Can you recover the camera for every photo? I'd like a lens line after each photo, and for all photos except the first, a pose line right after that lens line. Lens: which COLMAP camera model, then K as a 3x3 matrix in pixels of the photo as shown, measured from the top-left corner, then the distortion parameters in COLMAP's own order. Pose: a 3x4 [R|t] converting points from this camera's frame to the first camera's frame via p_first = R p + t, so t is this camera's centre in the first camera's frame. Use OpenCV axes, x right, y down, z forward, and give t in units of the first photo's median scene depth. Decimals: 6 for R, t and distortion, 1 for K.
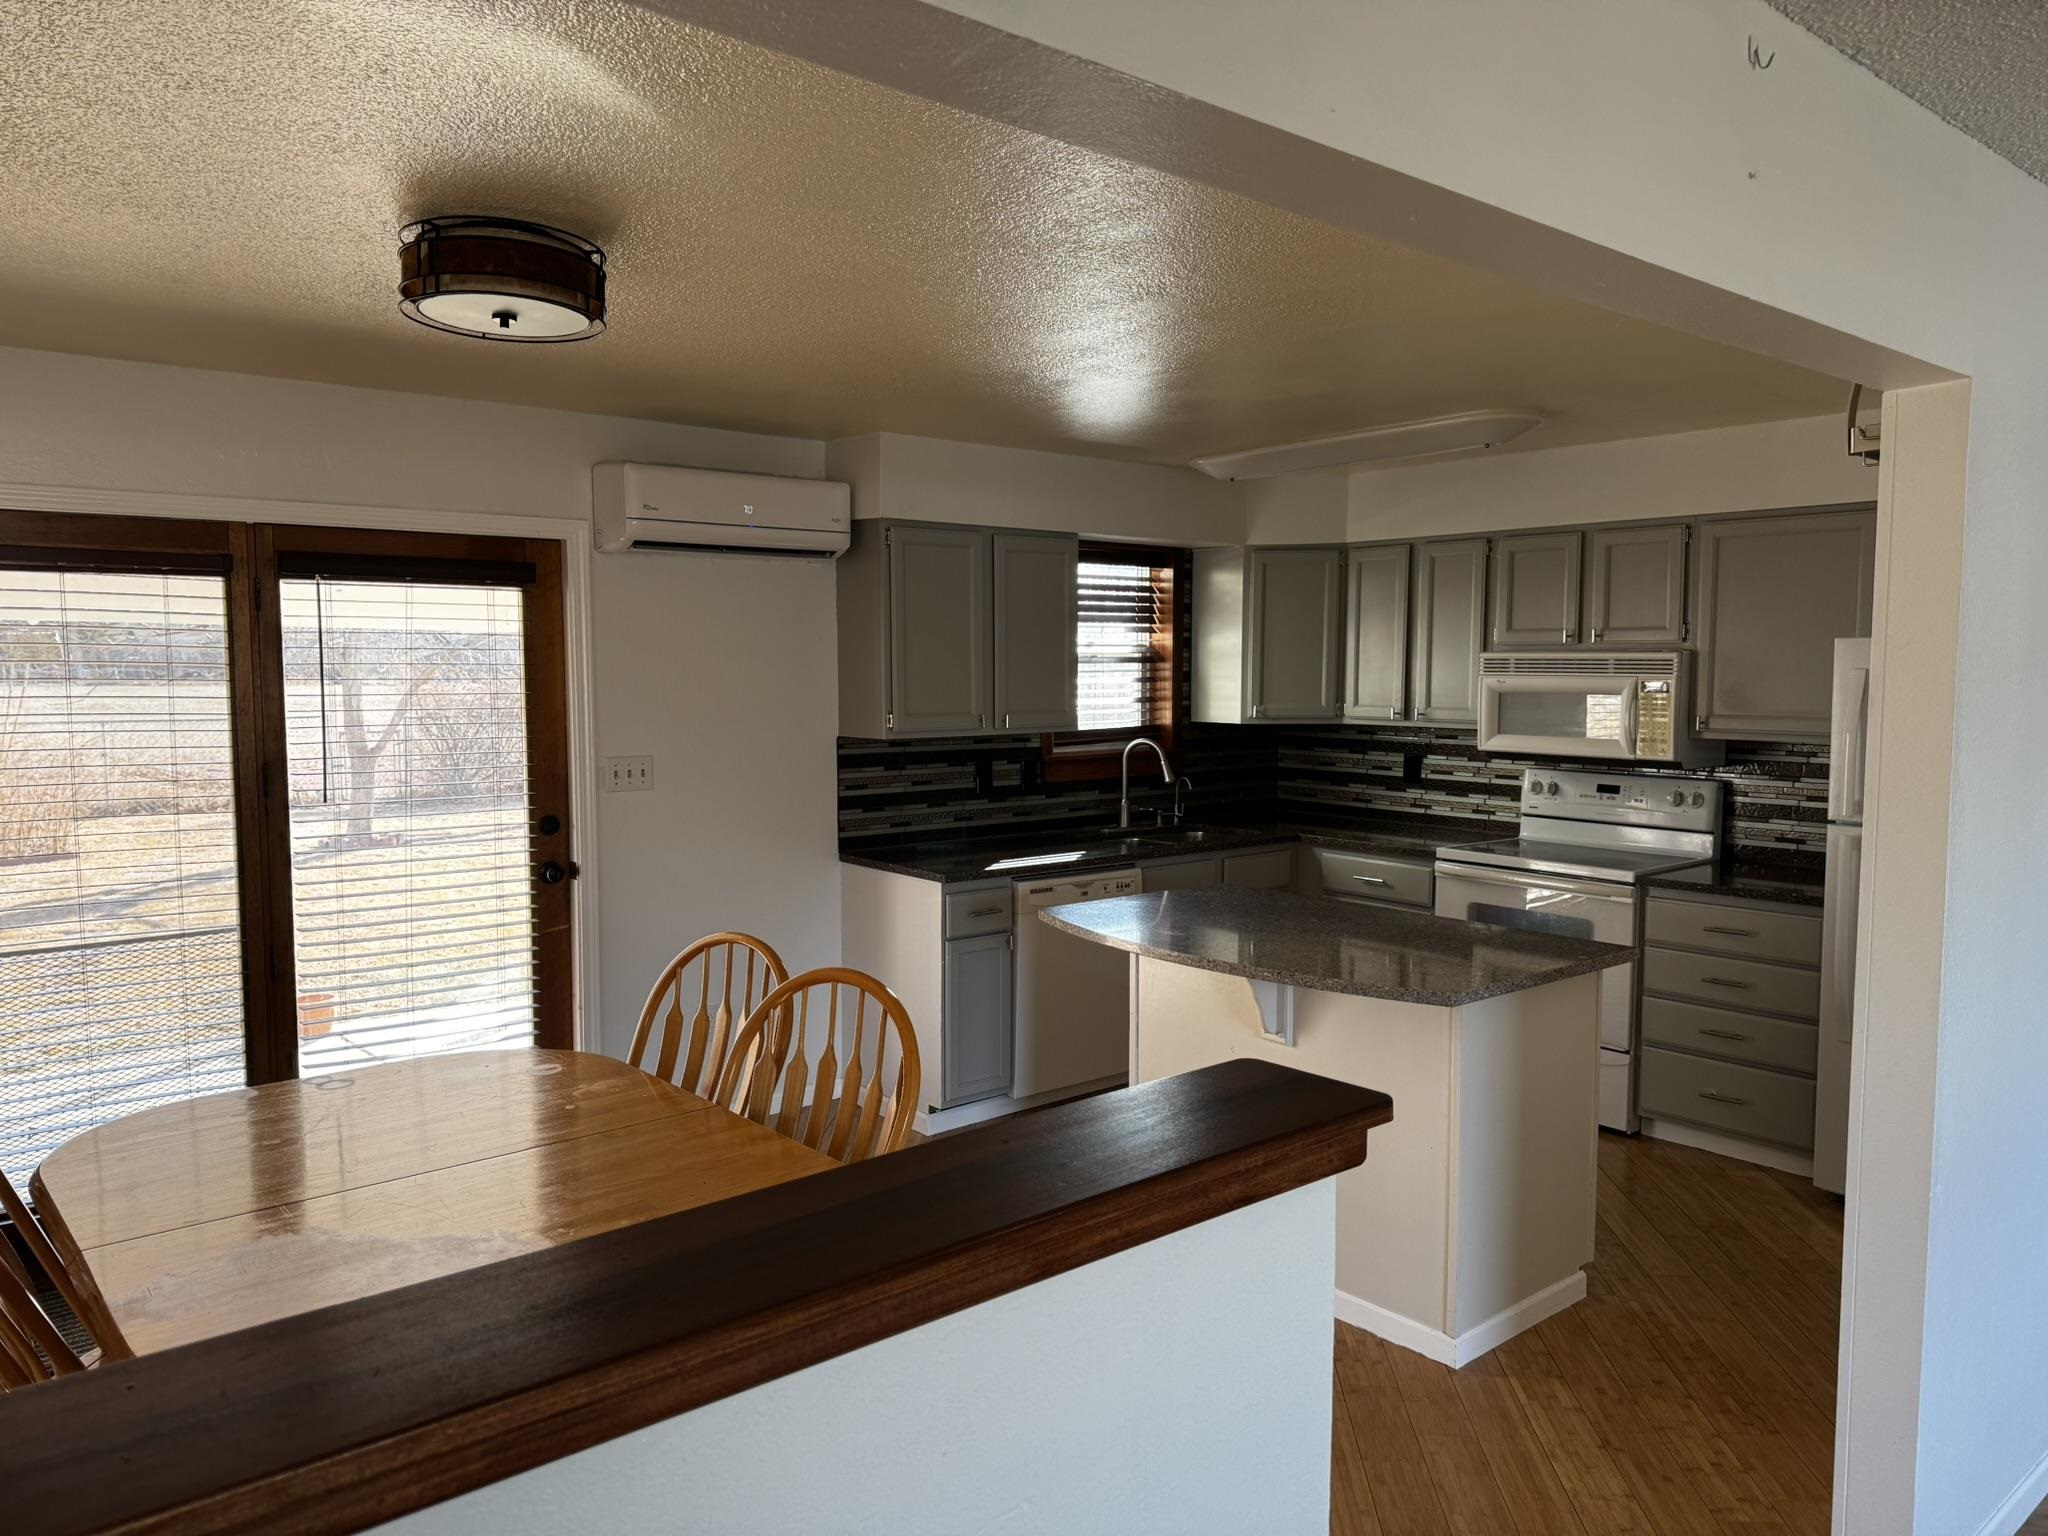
lens RADIAL K [[1430.4, 0, 1022.3], [0, 1430.4, 772.5], [0, 0, 1]] dist [-0.013576, -0.002502]
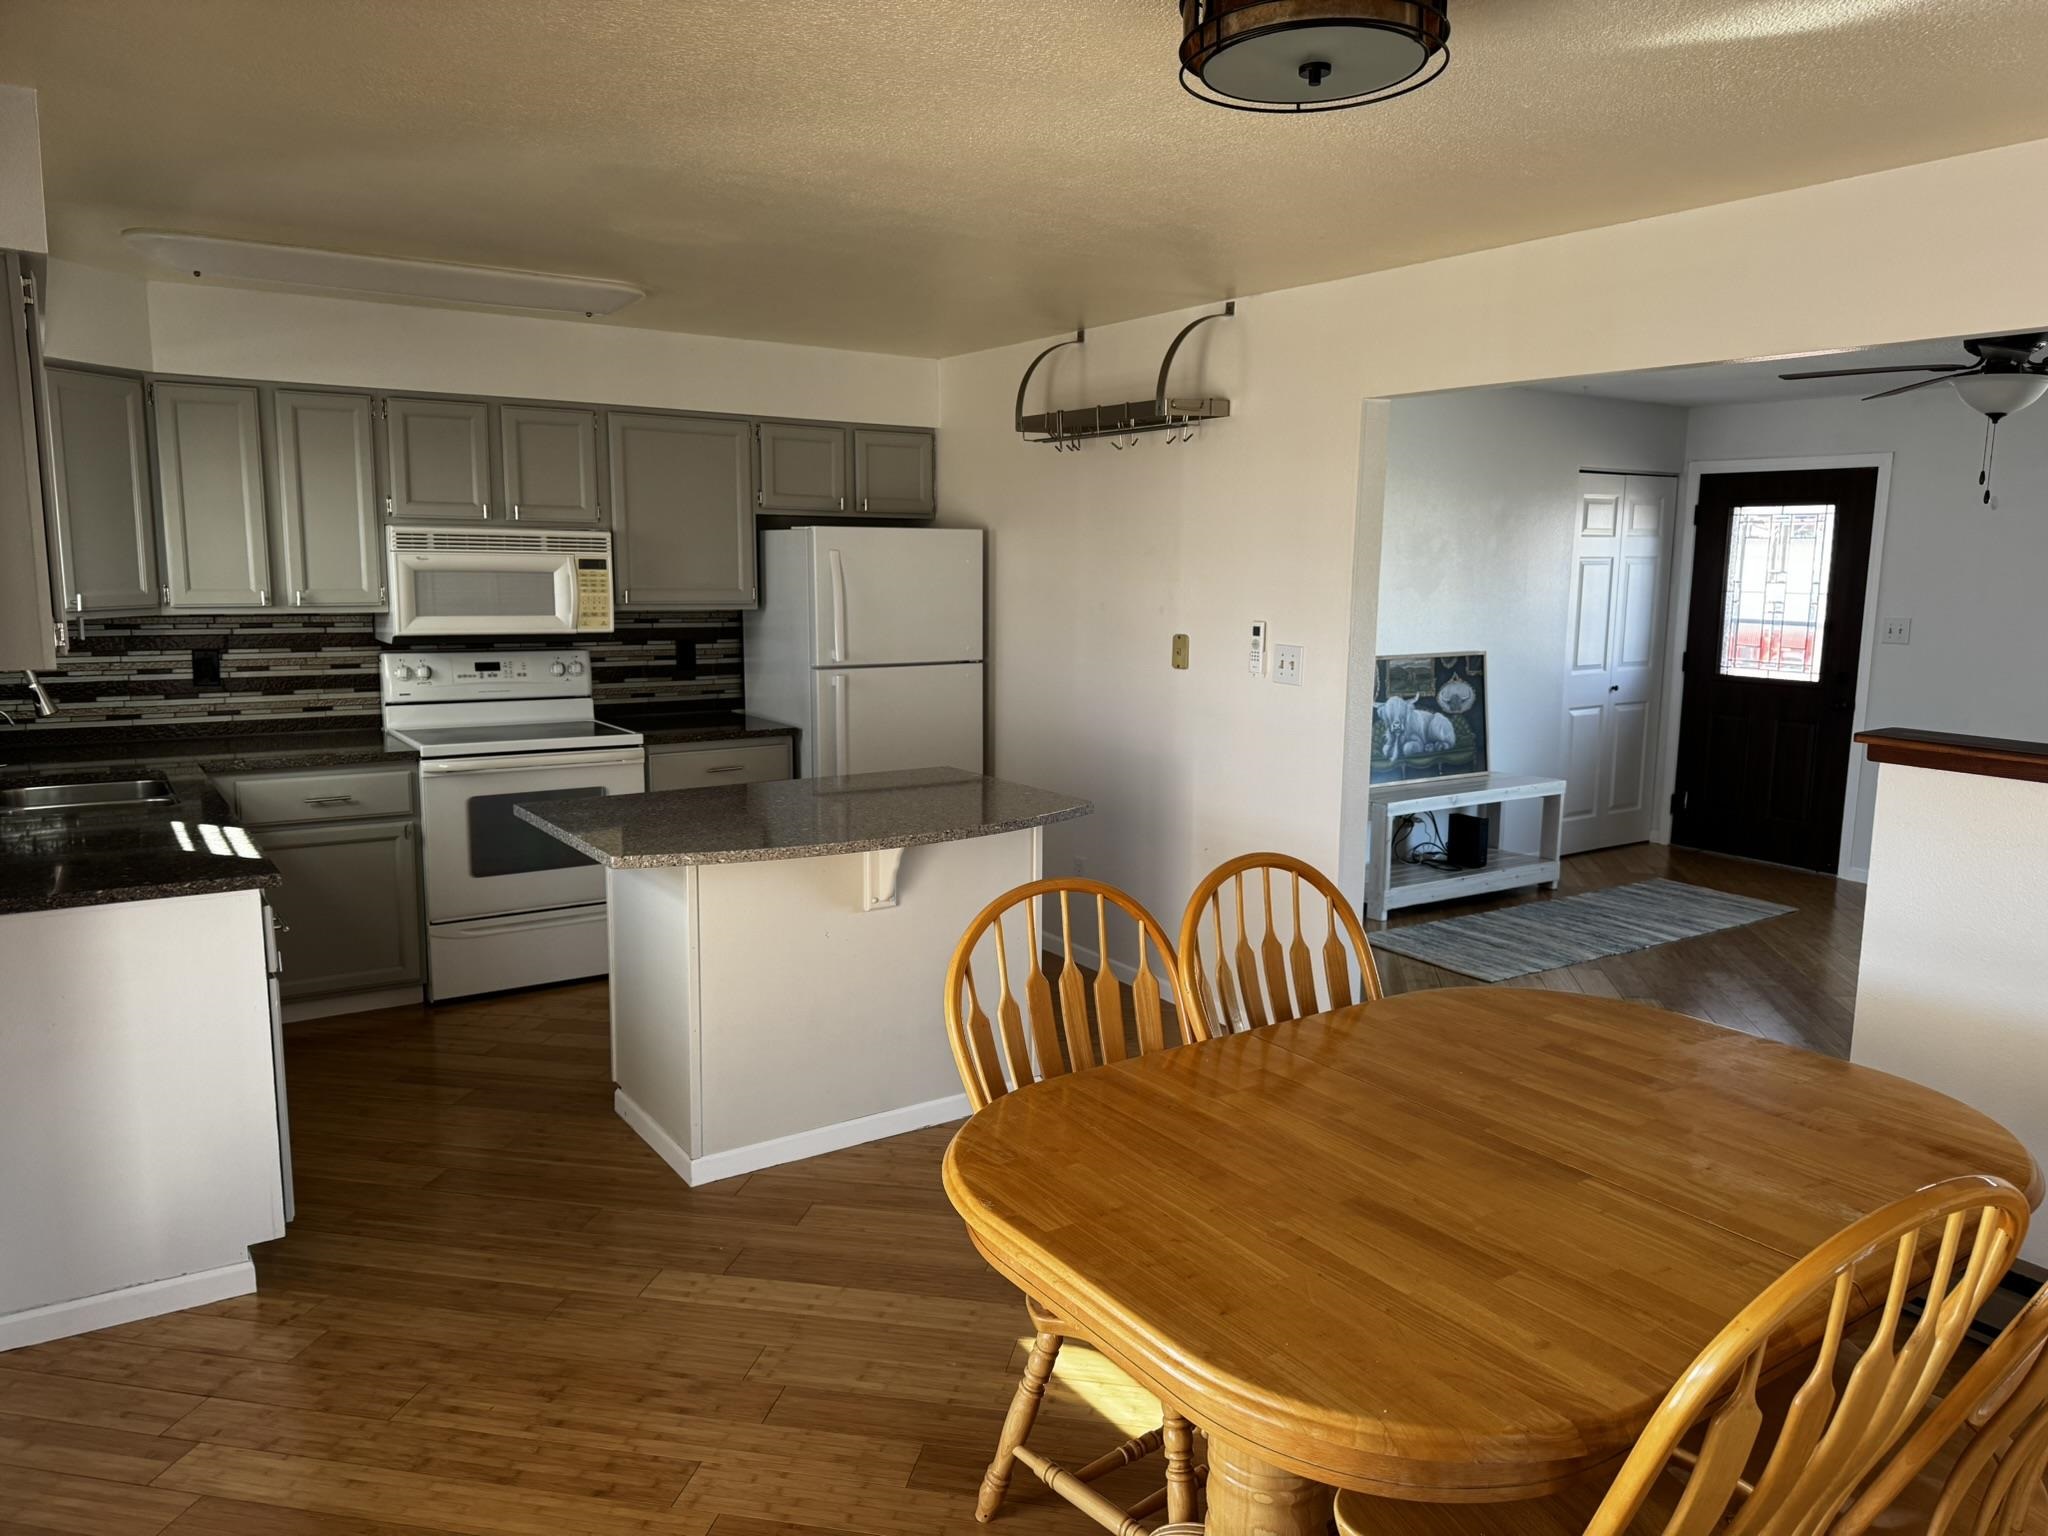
lens RADIAL K [[1430.4, 0, 1024.6], [0, 1430.4, 768.3], [0, 0, 1]] dist [-0.013576, -0.002502]
pose [[0.094807, -0.146534, 0.984652, -0.536370], [0.061536, 0.988078, 0.141119, -0.035247], [-0.993592, 0.047212, 0.102694, 0.514330]]
